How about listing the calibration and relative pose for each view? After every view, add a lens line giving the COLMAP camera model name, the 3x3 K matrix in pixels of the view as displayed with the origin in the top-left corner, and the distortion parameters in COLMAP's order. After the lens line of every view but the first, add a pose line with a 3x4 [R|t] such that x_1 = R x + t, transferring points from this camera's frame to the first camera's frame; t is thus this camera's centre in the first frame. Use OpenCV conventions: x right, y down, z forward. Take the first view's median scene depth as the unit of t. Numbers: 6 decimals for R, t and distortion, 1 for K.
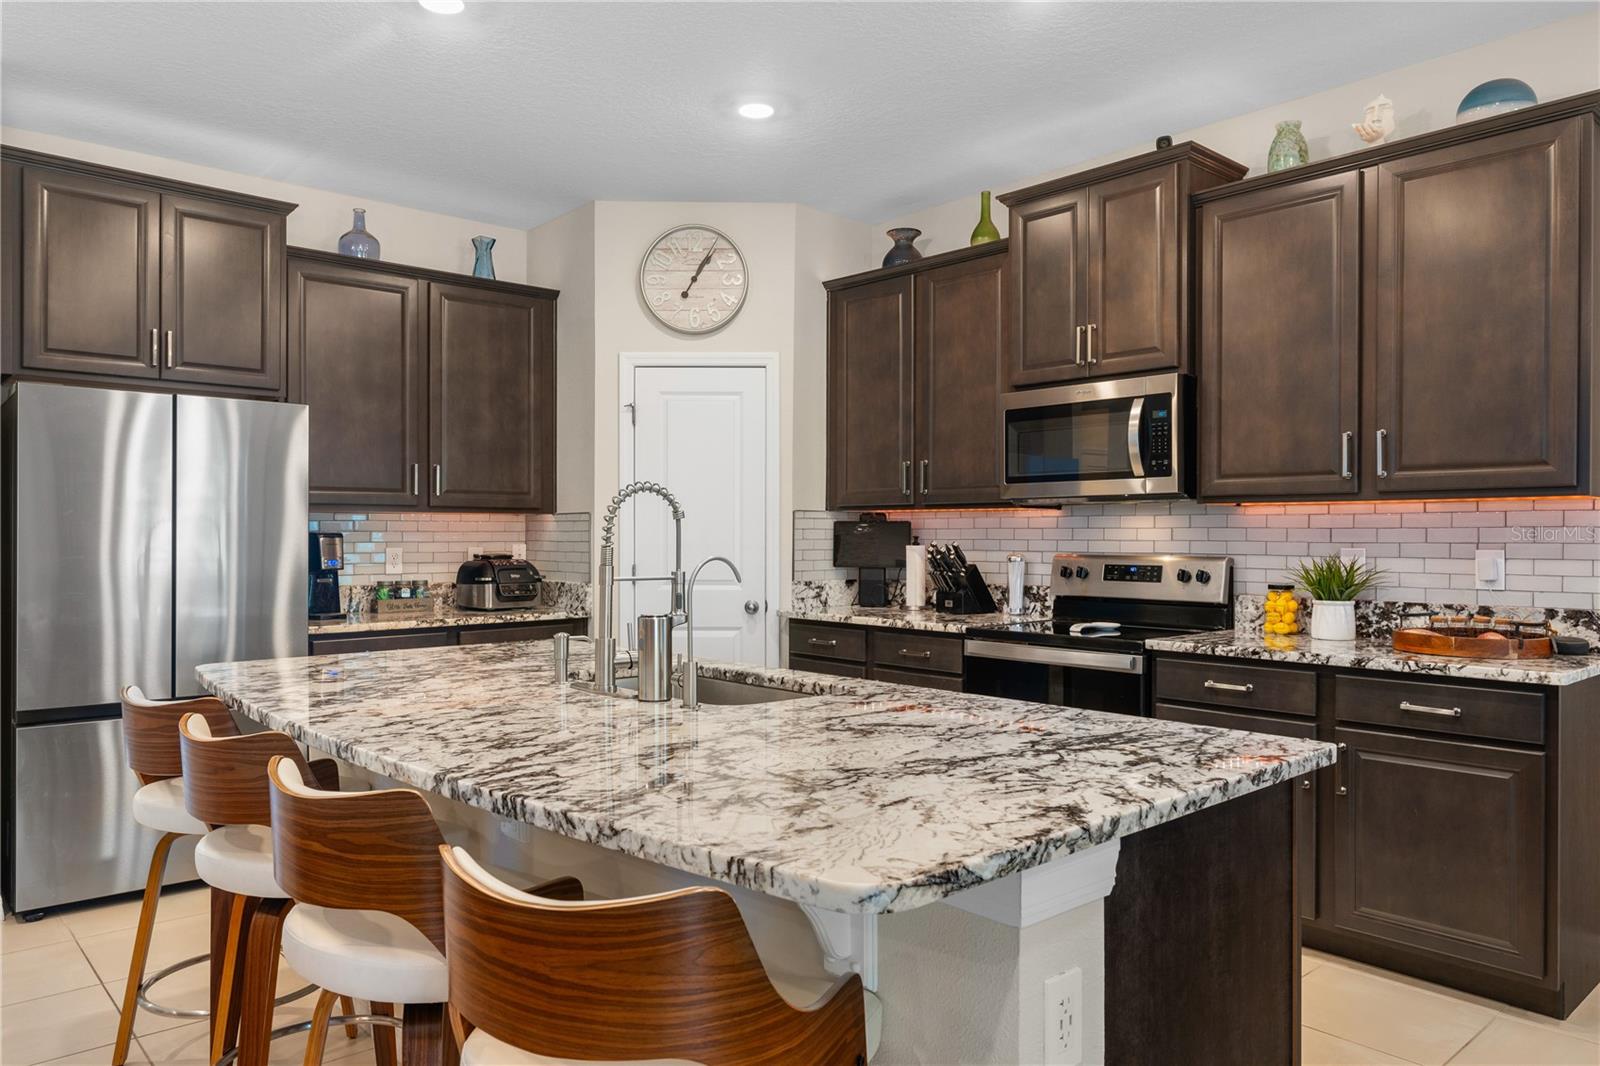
lens RADIAL K [[1080.1, 0, 798.6], [0, 1080.1, 541.2], [0, 0, 1]] dist [-0.005700, 0.000890]
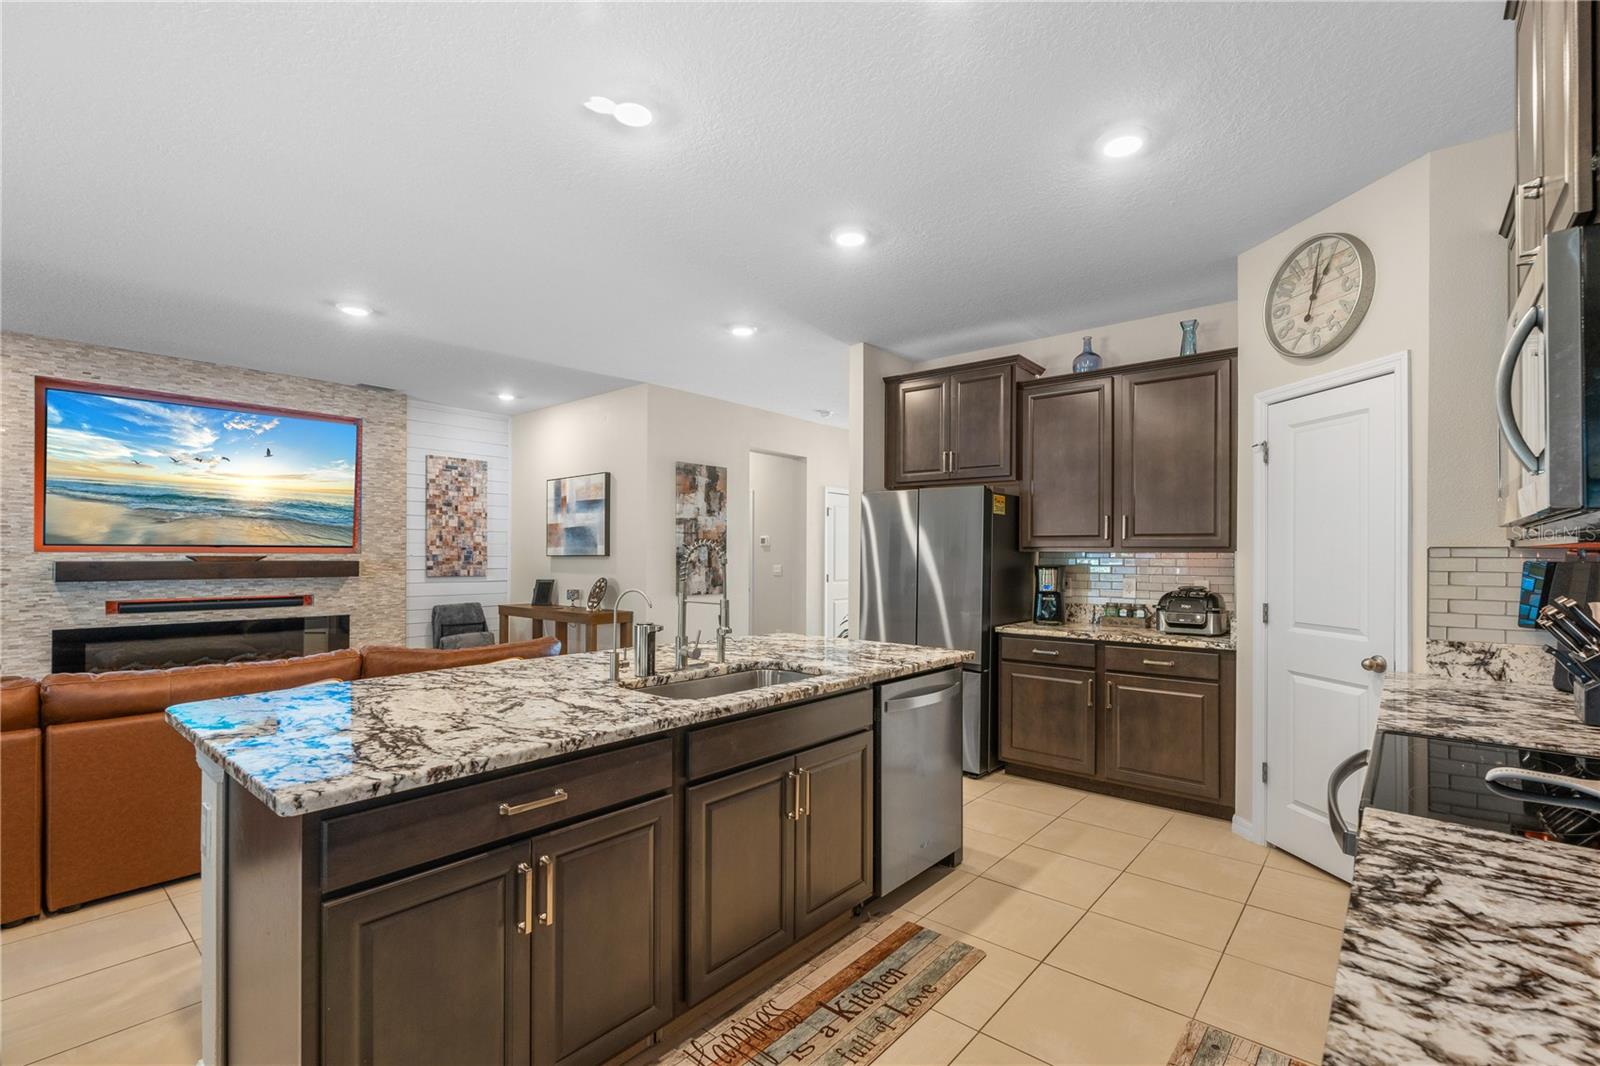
lens RADIAL K [[698.6, 0, 817.0], [0, 698.6, 556.1], [0, 0, 1]] dist [-0.010139, 0.001326]
pose [[0.149330, 0.002397, -0.988785, 0.516586], [-0.014004, 0.999902, 0.000309, -0.019750], [0.988688, 0.013801, 0.149349, 0.603069]]
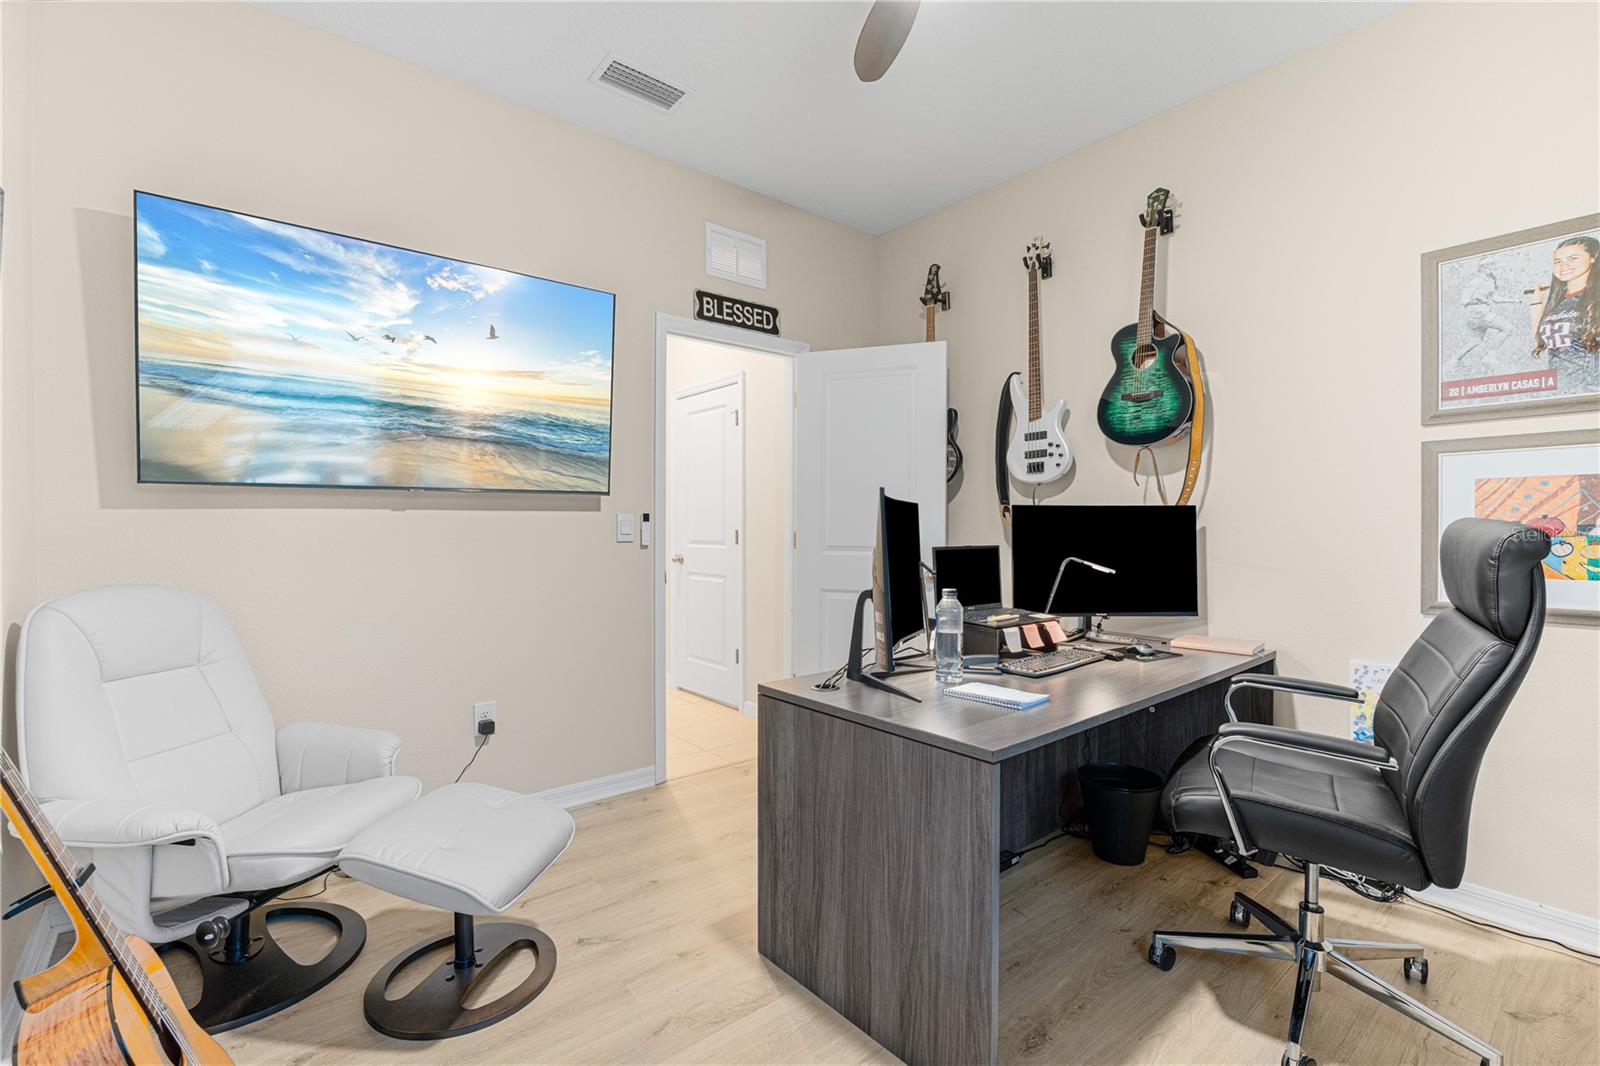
lens RADIAL K [[703.9, 0, 810.0], [0, 703.9, 529.9], [0, 0, 1]] dist [-0.004152, -0.000258]
pose [[-0.022084, 0.004094, -0.999748, -0.194669], [0.000566, 0.999992, 0.004083, 0.022797], [0.999756, -0.000476, -0.022086, 0.117645]]
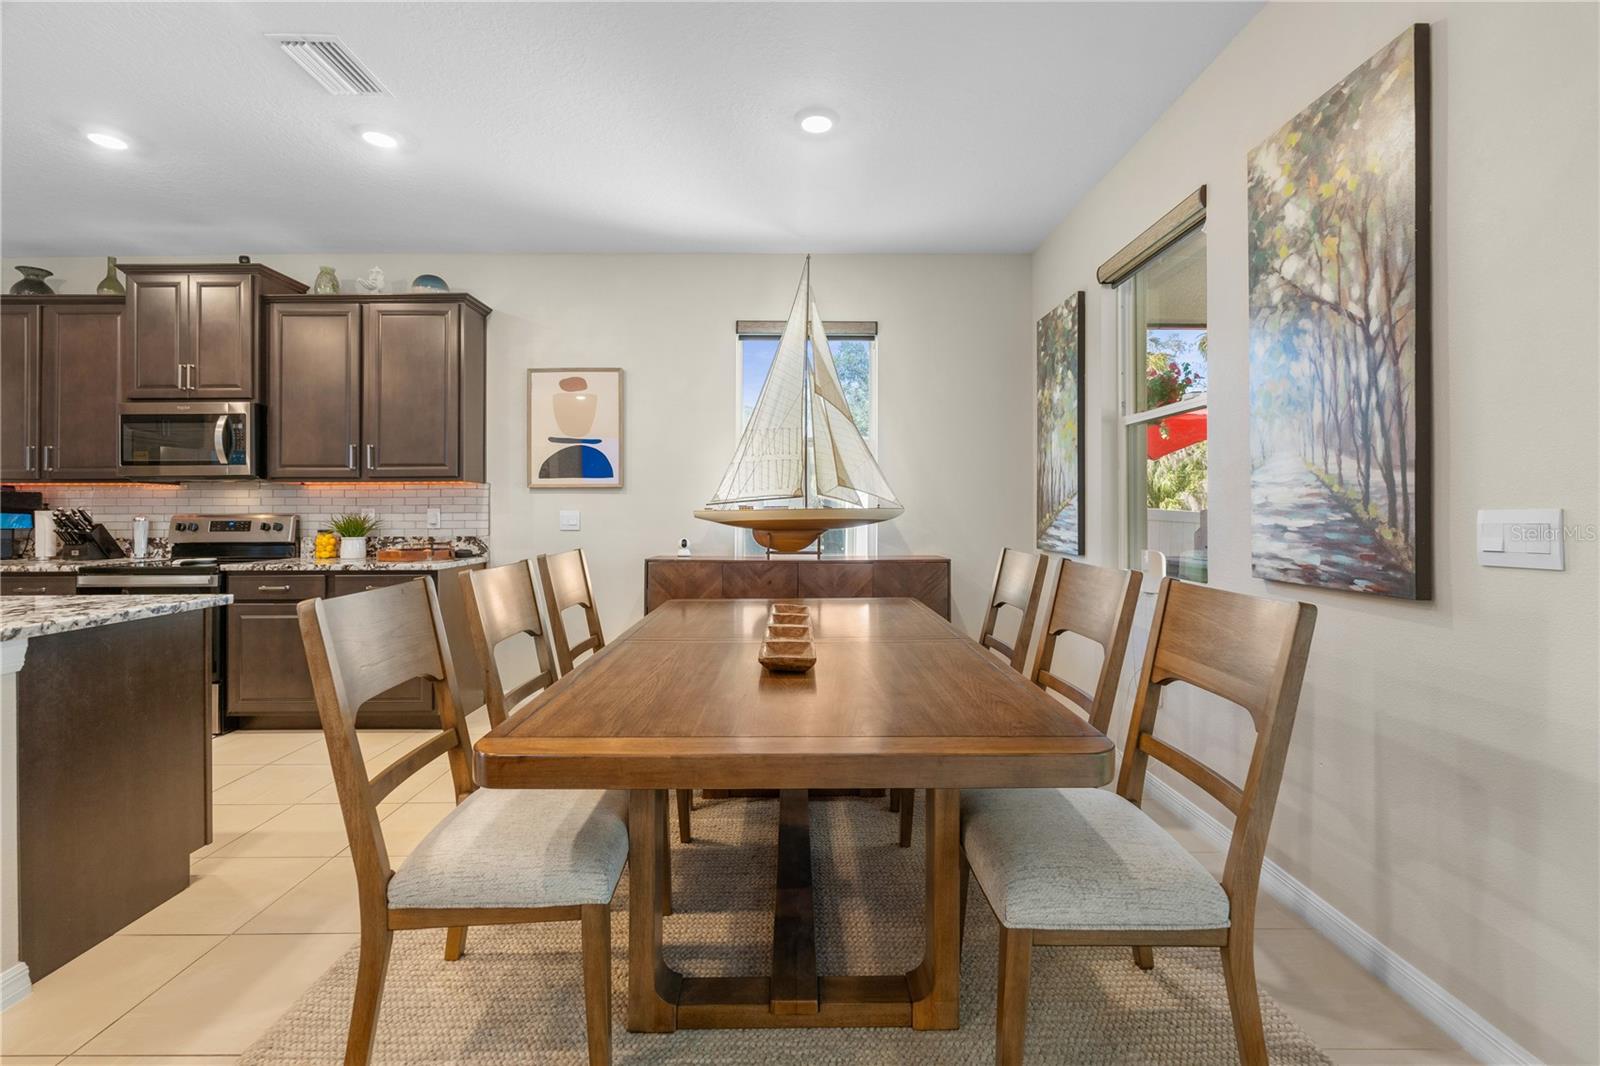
lens RADIAL K [[698.6, 0, 794.9], [0, 698.6, 508.0], [0, 0, 1]] dist [-0.010139, 0.001326]
pose [[0.658303, 0.000467, 0.752753, 0.091714], [0.009769, 0.999910, -0.009163, 0.021012], [-0.752690, 0.013386, 0.658239, -0.288651]]
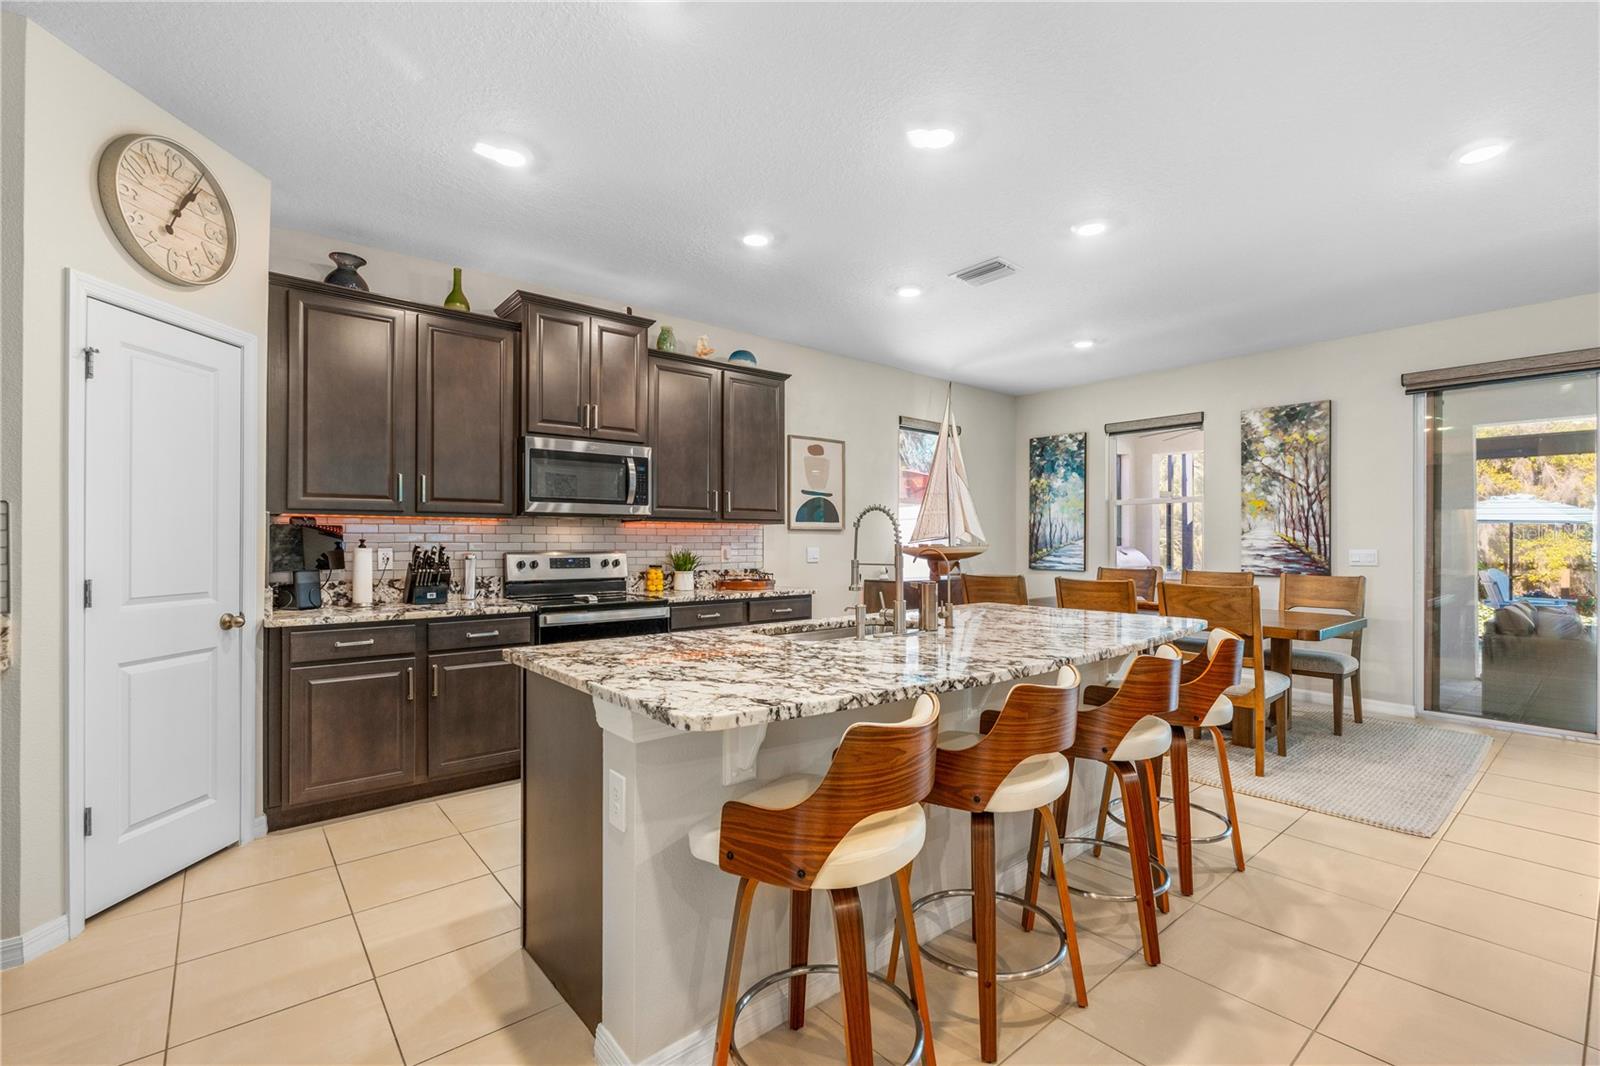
lens RADIAL K [[698.6, 0, 800.5], [0, 698.6, 534.8], [0, 0, 1]] dist [-0.010139, 0.001326]
pose [[0.039286, 0.009602, 0.999182, -0.710675], [0.006808, 0.999928, -0.009877, 0.000688], [-0.999205, 0.007191, 0.039218, 0.640066]]
